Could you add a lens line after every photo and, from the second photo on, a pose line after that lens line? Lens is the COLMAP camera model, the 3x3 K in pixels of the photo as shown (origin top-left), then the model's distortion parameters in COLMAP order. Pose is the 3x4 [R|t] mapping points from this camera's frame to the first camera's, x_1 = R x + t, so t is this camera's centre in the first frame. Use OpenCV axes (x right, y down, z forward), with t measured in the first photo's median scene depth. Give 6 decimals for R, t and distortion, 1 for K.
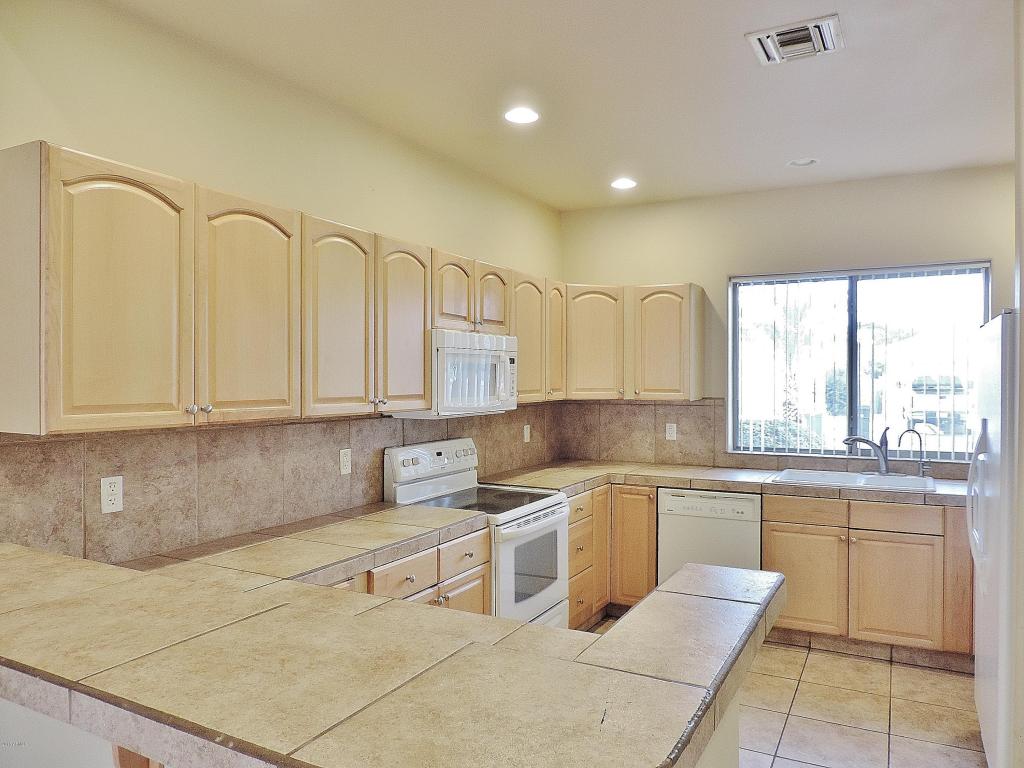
lens RADIAL K [[729.3, 0, 512.0], [0, 729.3, 384.0], [0, 0, 1]] dist [-0.035367, 0.032590]
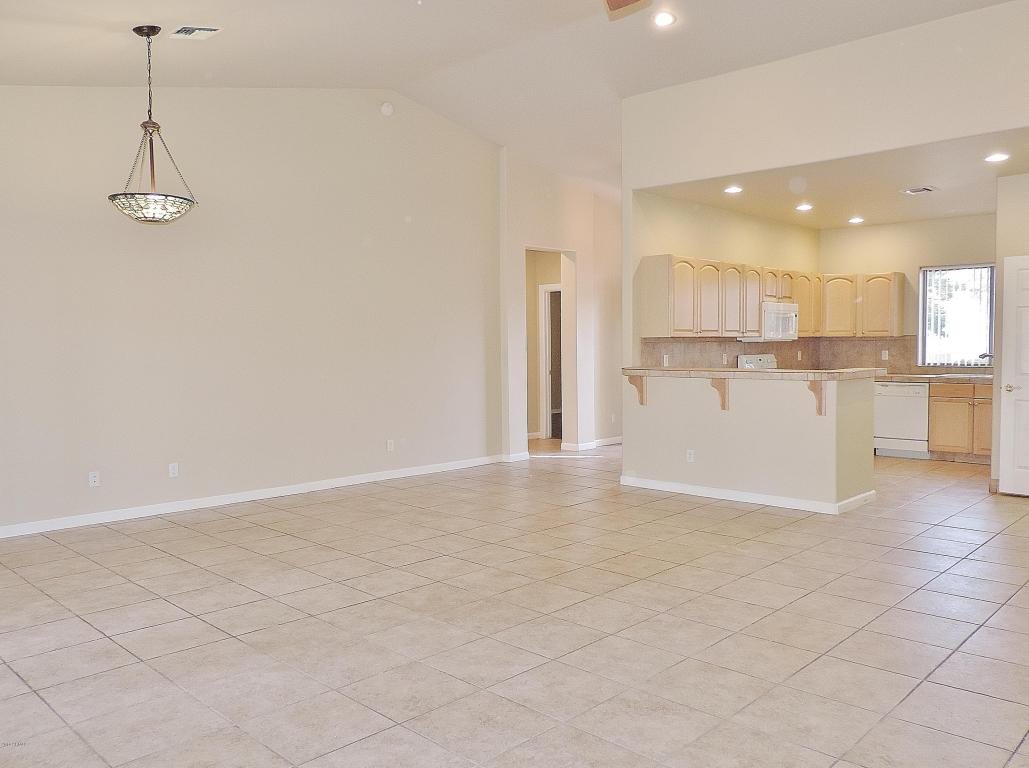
lens RADIAL K [[806.8, 0, 514.5], [0, 806.8, 384.0], [0, 0, 1]] dist [-0.025659, -0.005685]
pose [[0.960389, 0.006806, -0.278579, -0.124147], [0.005271, 0.999079, 0.042581, 0.057696], [0.278612, -0.042363, 0.959469, -1.361327]]
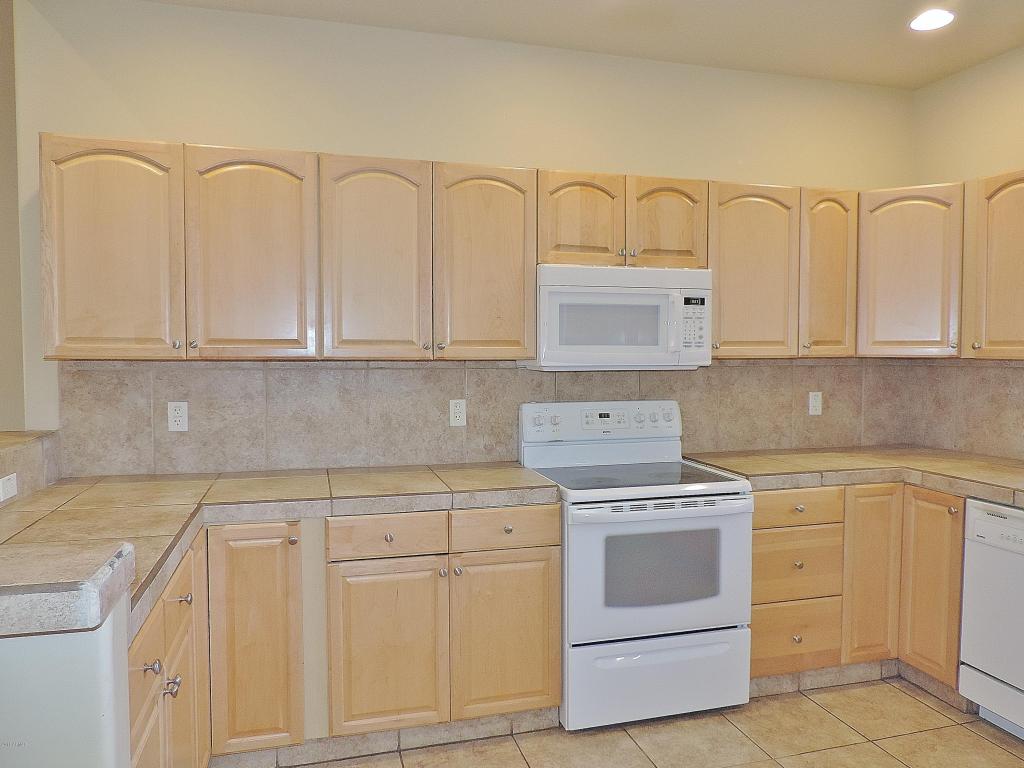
lens RADIAL K [[729.3, 0, 512.0], [0, 729.3, 384.0], [0, 0, 1]] dist [-0.035367, 0.032590]
pose [[0.693544, 0.031767, -0.719713, 0.399719], [-0.007474, 0.999291, 0.036904, 0.027502], [0.720375, -0.020215, 0.693290, 0.315935]]
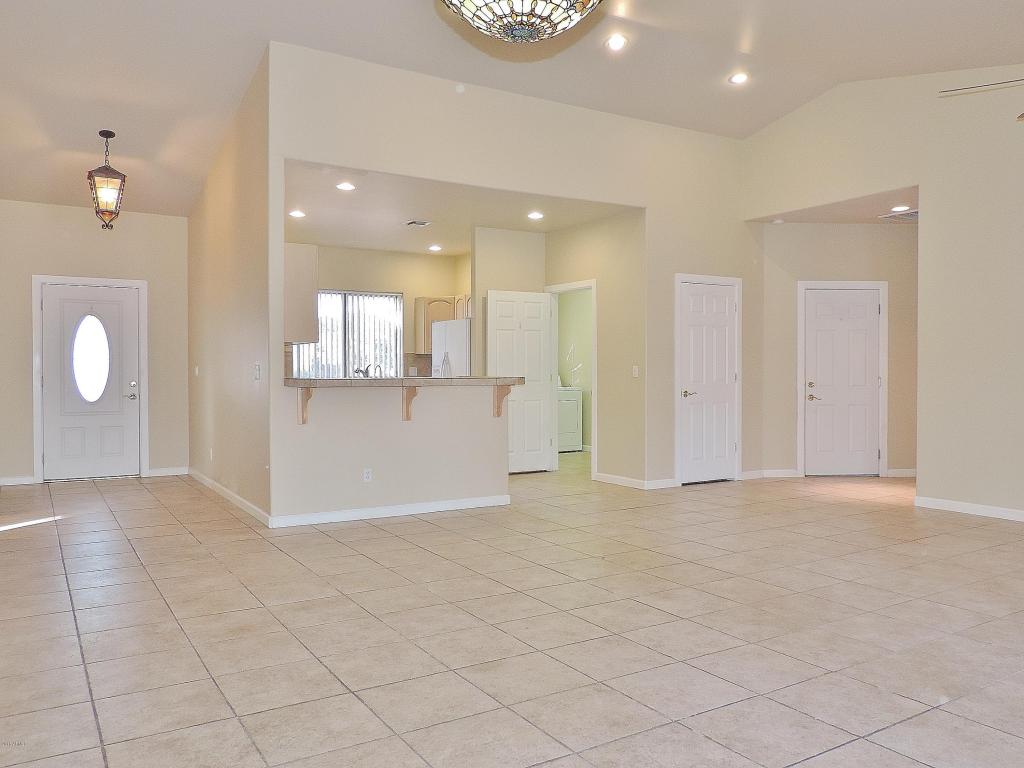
lens RADIAL K [[802.9, 0, 512.0], [0, 802.9, 384.0], [0, 0, 1]] dist [-0.025659, -0.005685]
pose [[0.498728, -0.012930, 0.866662, -1.437550], [0.003234, 0.999910, 0.013056, 0.093283], [-0.866752, -0.003708, 0.498725, -0.618606]]
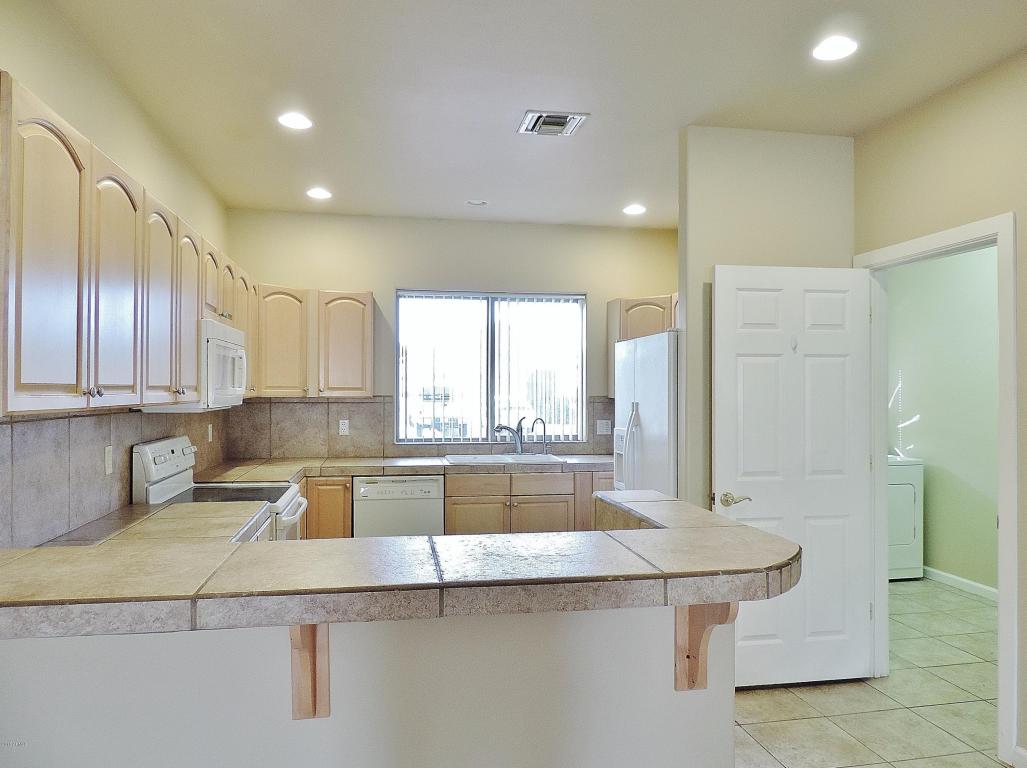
lens RADIAL K [[731.4, 0, 513.5], [0, 731.4, 384.0], [0, 0, 1]] dist [-0.035367, 0.032590]
pose [[0.781528, 0.008393, 0.623814, -0.317344], [0.001142, 0.999889, -0.014884, 0.021220], [-0.623869, 0.012345, 0.781431, -0.007113]]
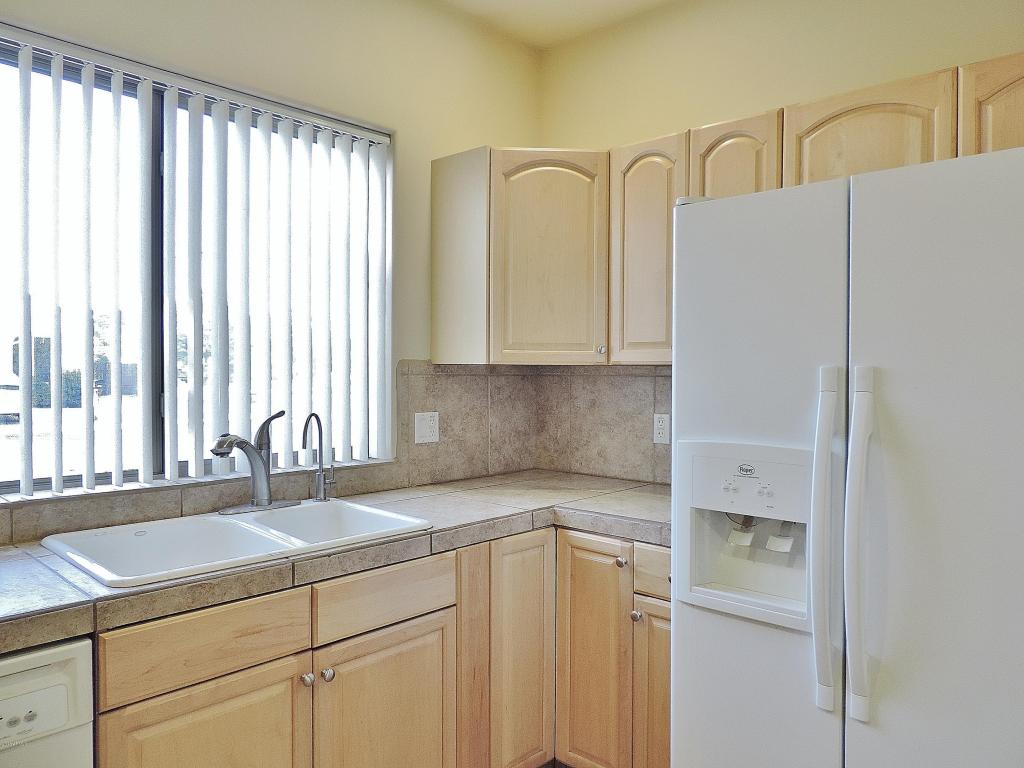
lens RADIAL K [[729.3, 0, 512.0], [0, 729.3, 384.0], [0, 0, 1]] dist [-0.035367, 0.032590]
pose [[0.268519, -0.015425, 0.963151, 0.084856], [0.001483, 0.999877, 0.015600, 0.034906], [-0.963273, -0.002761, 0.268509, 0.737844]]
